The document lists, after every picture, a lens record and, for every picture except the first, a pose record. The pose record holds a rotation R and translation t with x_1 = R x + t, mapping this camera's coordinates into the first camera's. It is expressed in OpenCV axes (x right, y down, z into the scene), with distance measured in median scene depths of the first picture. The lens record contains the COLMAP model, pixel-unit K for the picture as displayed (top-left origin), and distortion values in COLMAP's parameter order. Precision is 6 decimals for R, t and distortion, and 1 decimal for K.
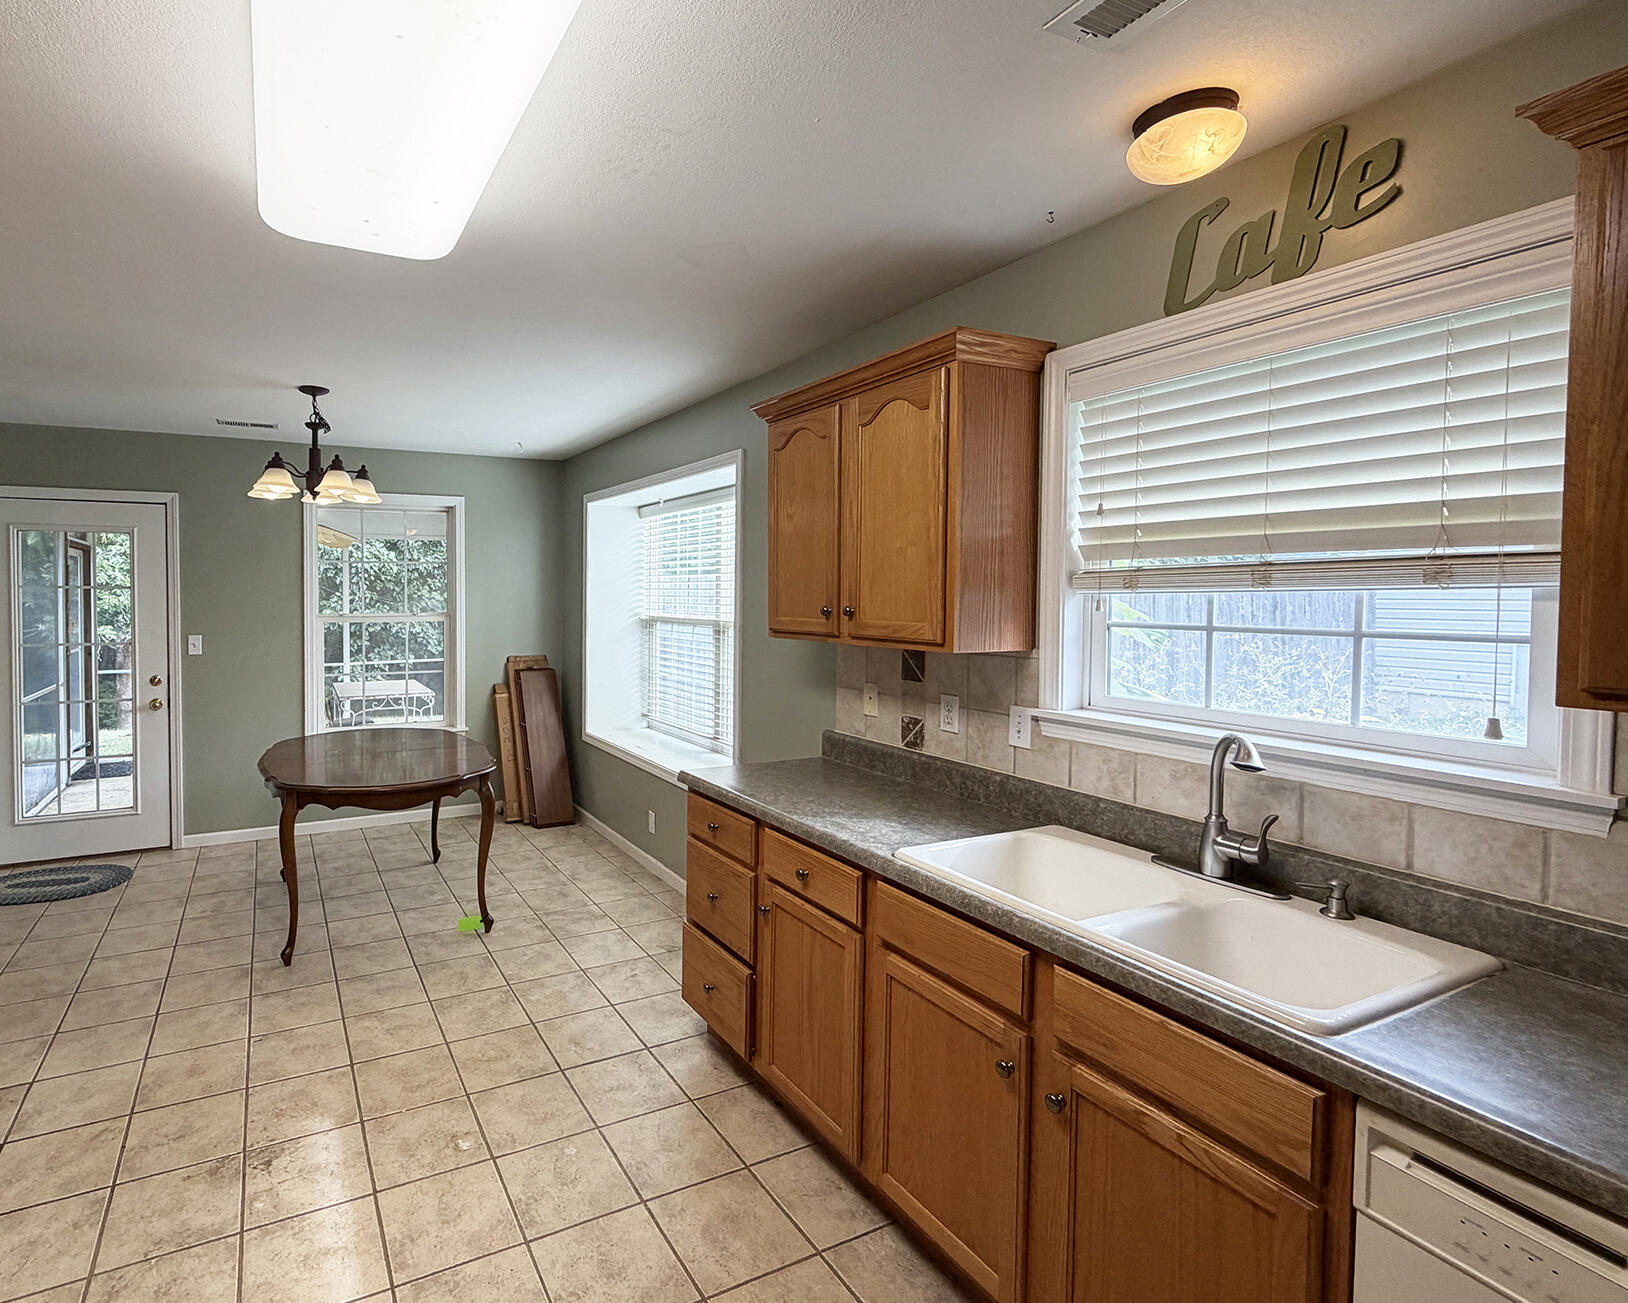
lens RADIAL K [[888.9, 0, 814.7], [0, 888.9, 629.9], [0, 0, 1]] dist [0.000280, -0.000095]
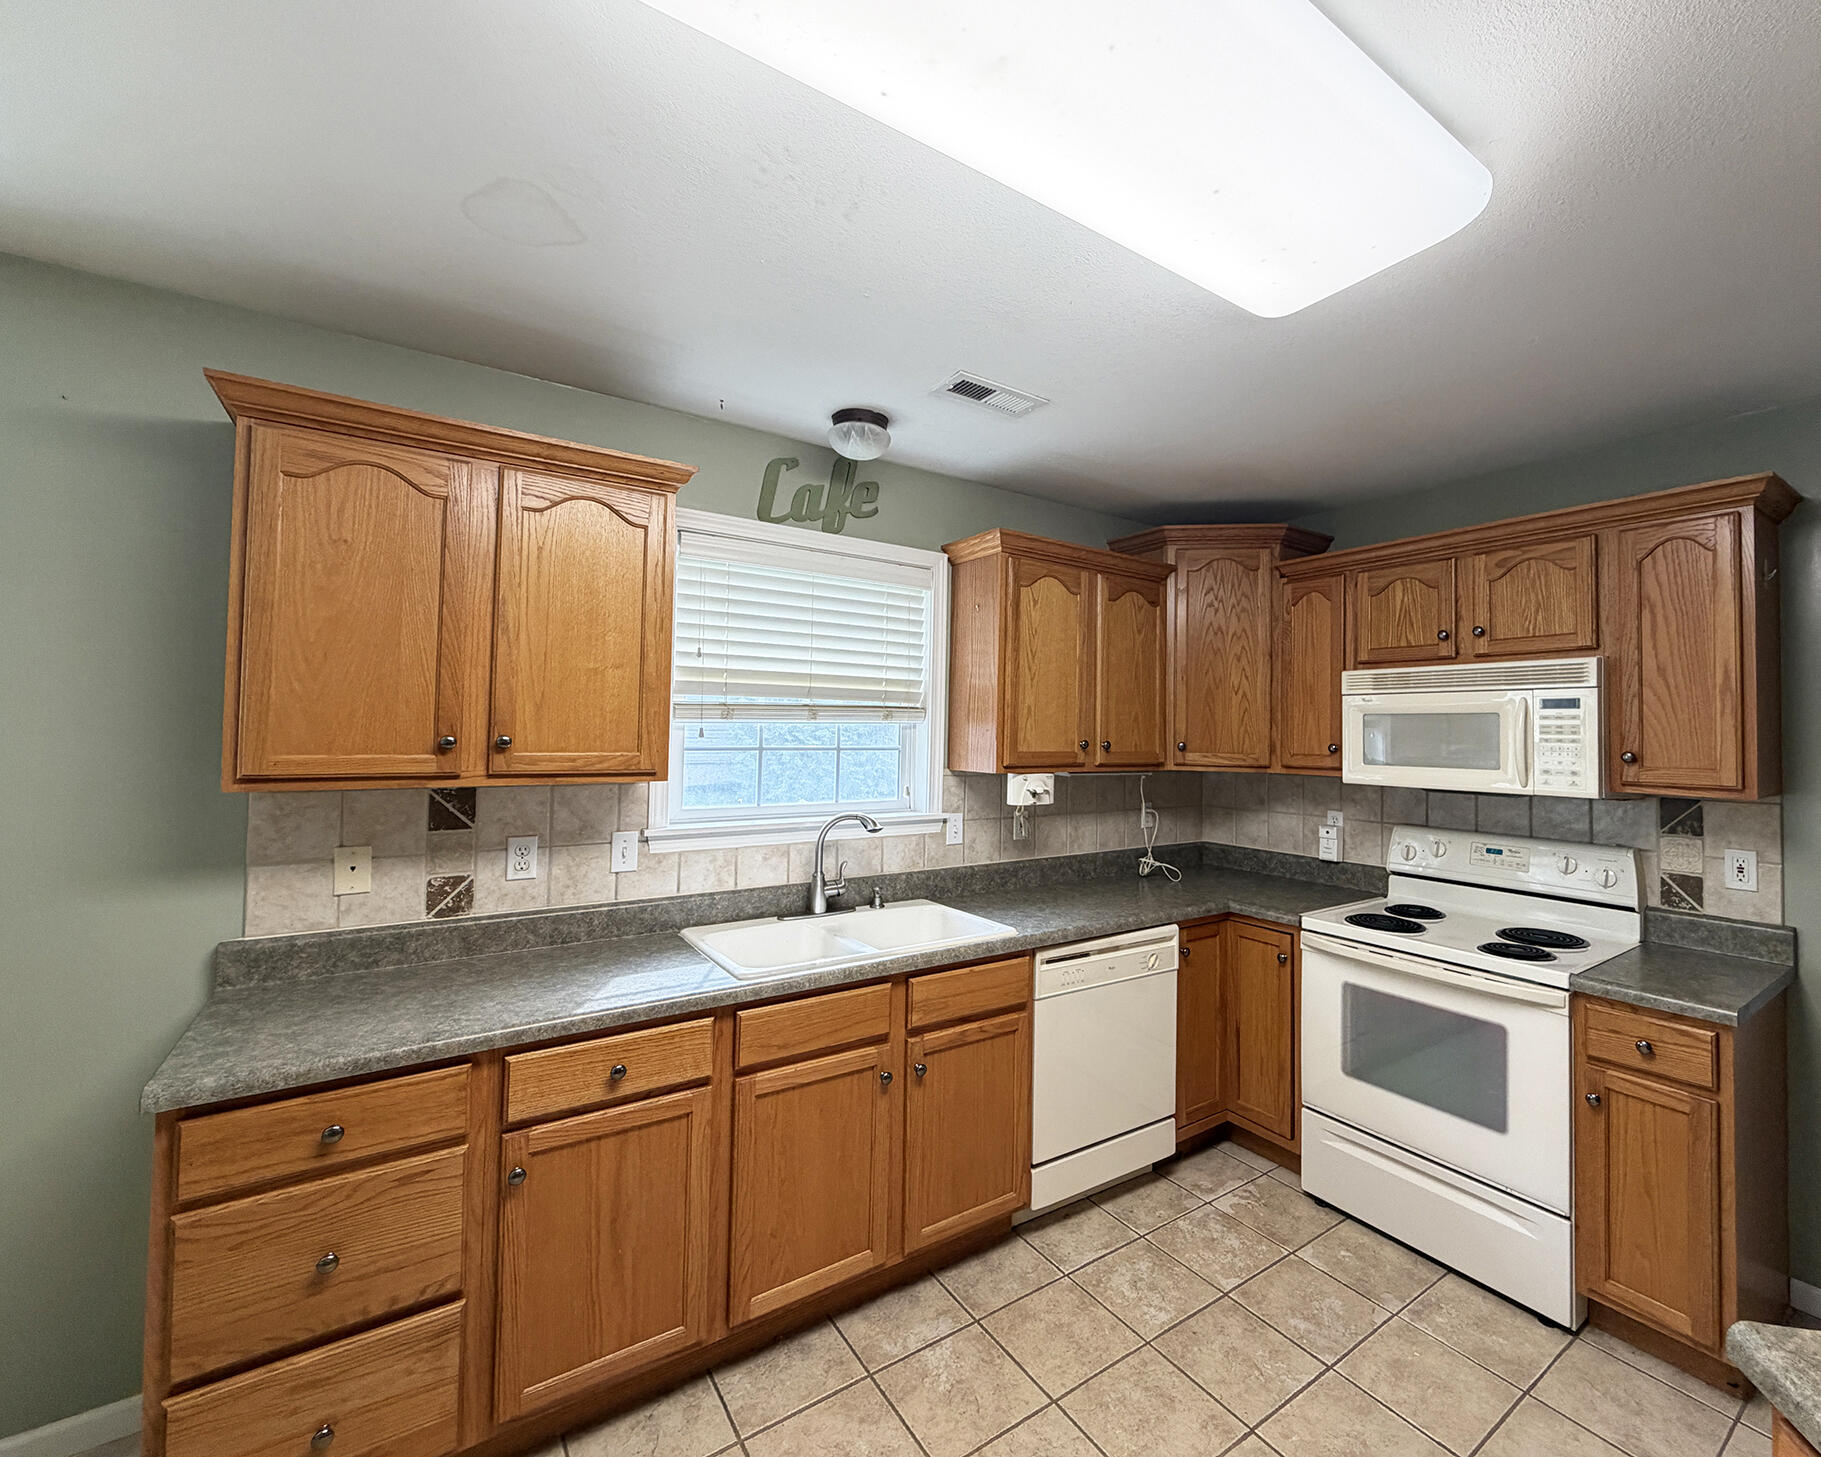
lens RADIAL K [[770.1, 0, 910.5], [0, 770.1, 728.5], [0, 0, 1]] dist [0.000009, -0.000020]
pose [[-0.056368, 0.000050, 0.998410, -0.687741], [0.028158, 0.999602, 0.001539, -0.025234], [-0.998013, 0.028200, -0.056347, 0.734041]]
